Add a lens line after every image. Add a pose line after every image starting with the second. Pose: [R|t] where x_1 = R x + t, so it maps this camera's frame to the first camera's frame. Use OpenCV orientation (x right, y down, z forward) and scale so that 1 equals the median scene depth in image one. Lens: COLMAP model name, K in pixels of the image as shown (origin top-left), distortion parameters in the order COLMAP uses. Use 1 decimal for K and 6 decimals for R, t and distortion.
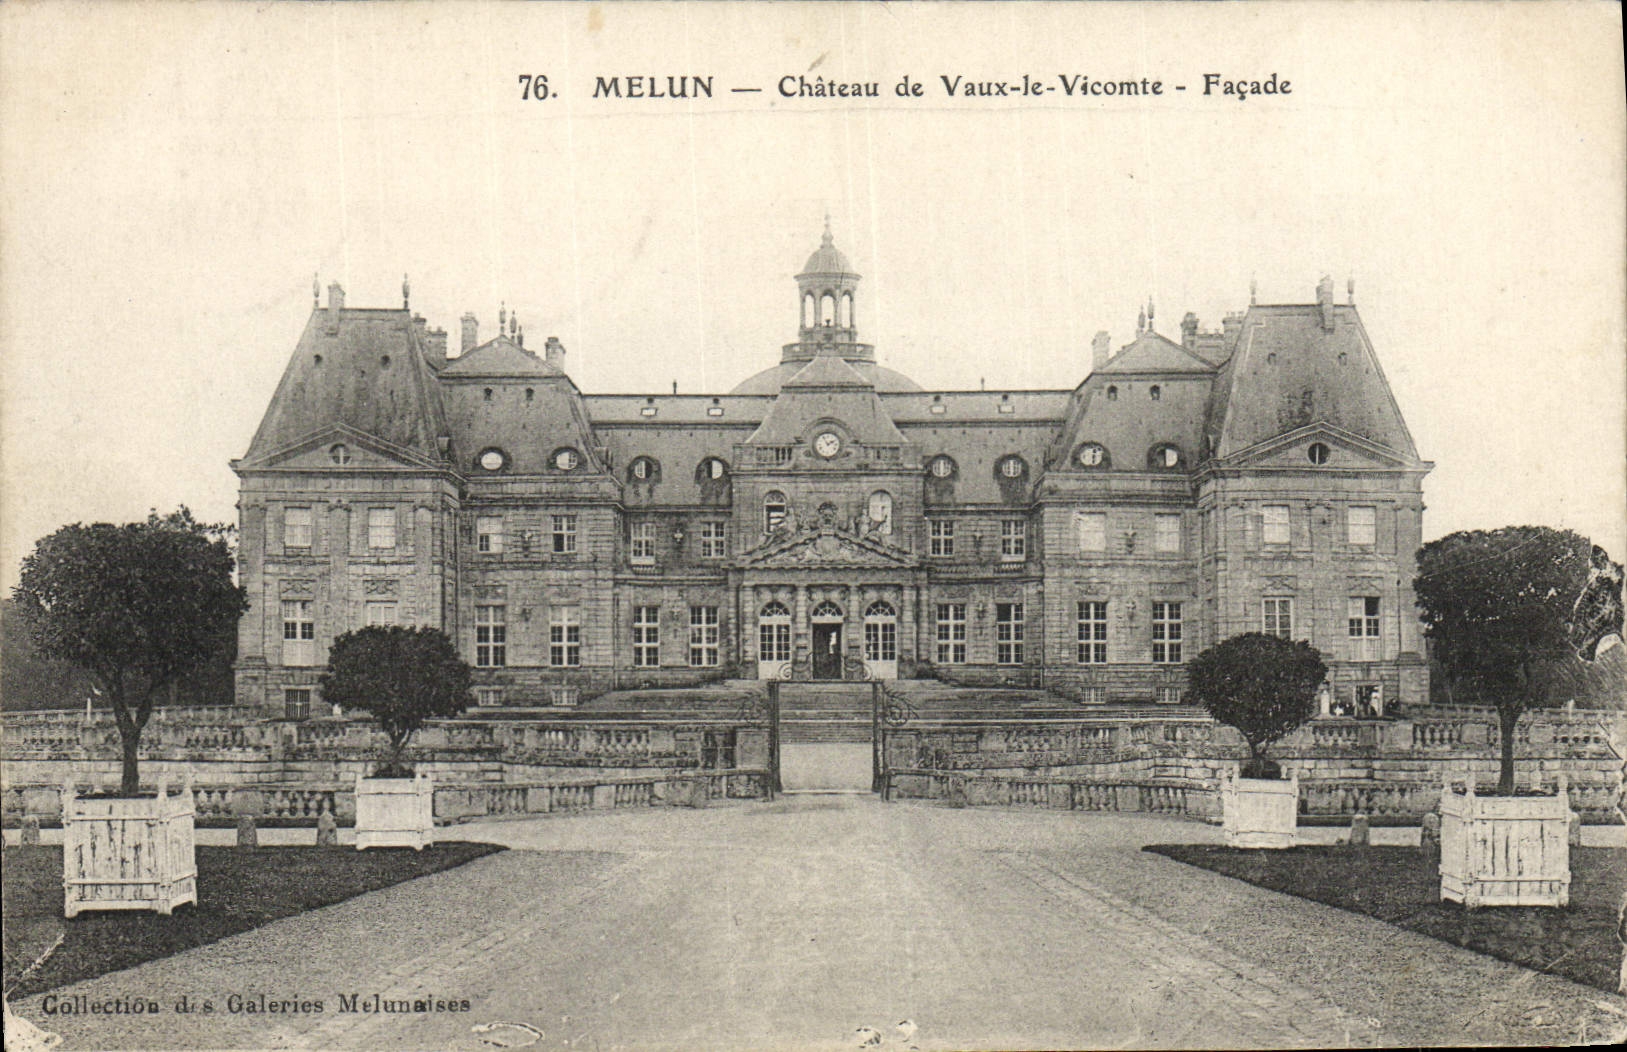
lens RADIAL K [[2310.0, 0, 813.5], [0, 2310.0, 526.0], [0, 0, 1]] dist [-0.008046, -0.031750]
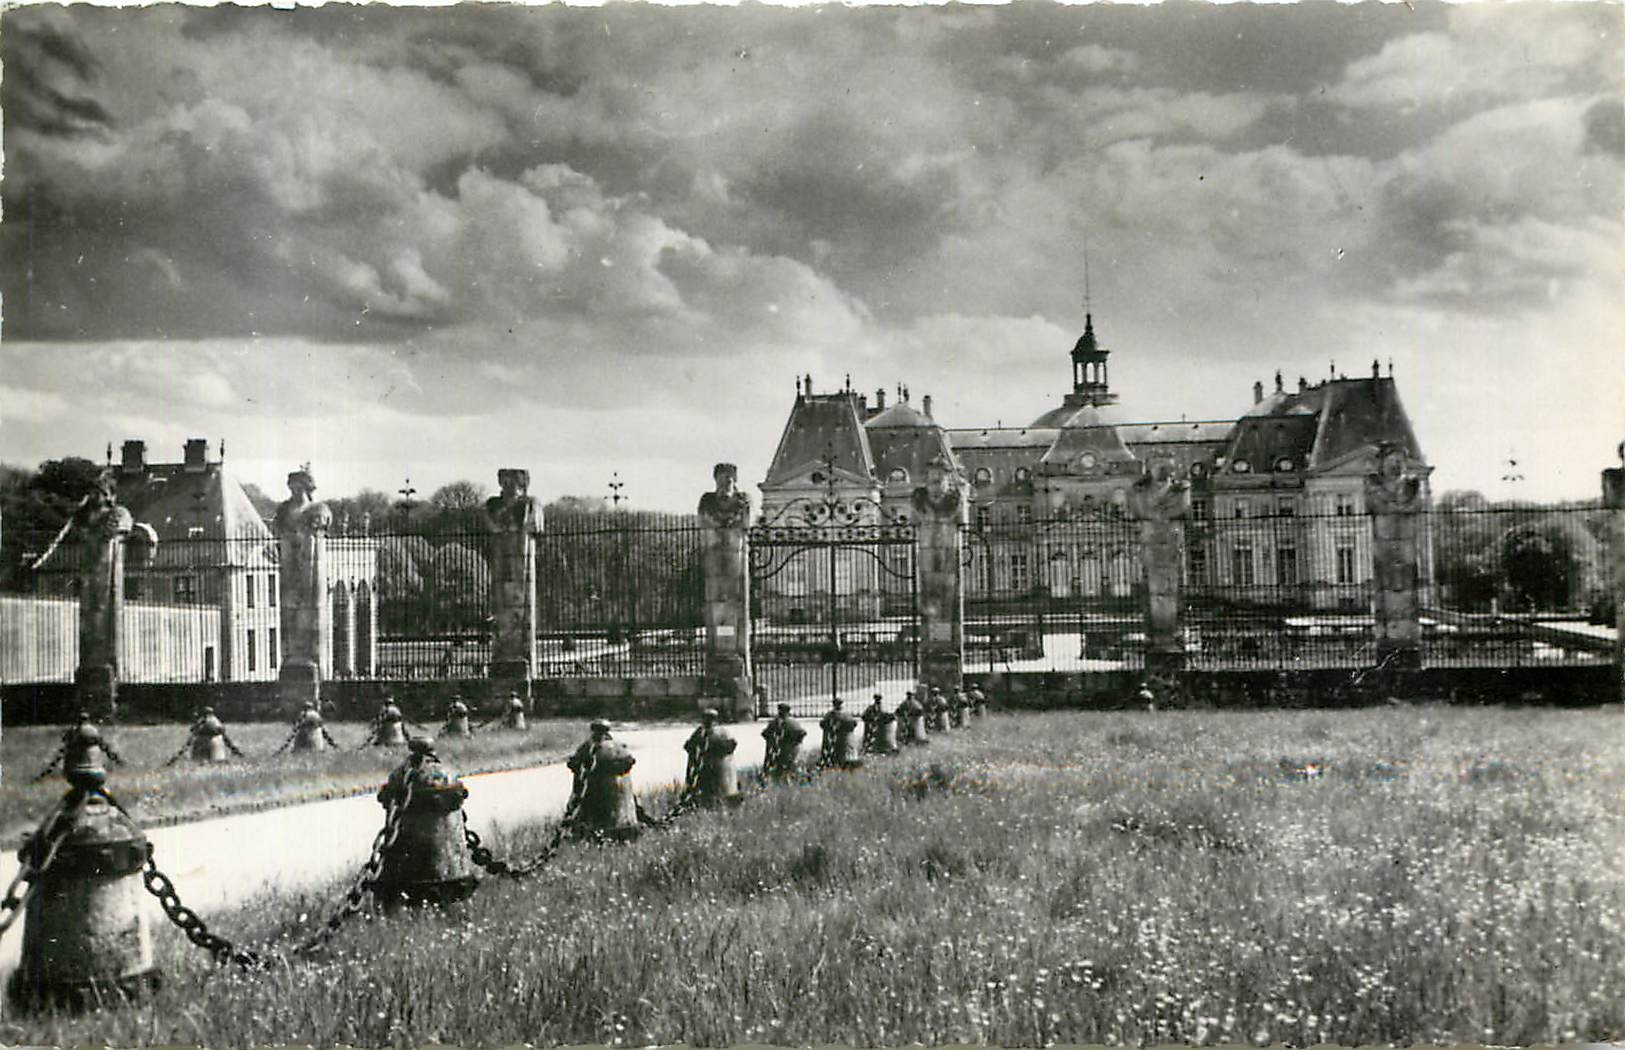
lens RADIAL K [[2307.2, 0, 812.5], [0, 2307.2, 525.0], [0, 0, 1]] dist [-0.008046, -0.031750]
pose [[0.988607, -0.019816, -0.149212, 0.051404], [0.027314, 0.998456, 0.048366, -0.066455], [0.148023, -0.051891, 0.987622, -0.648801]]
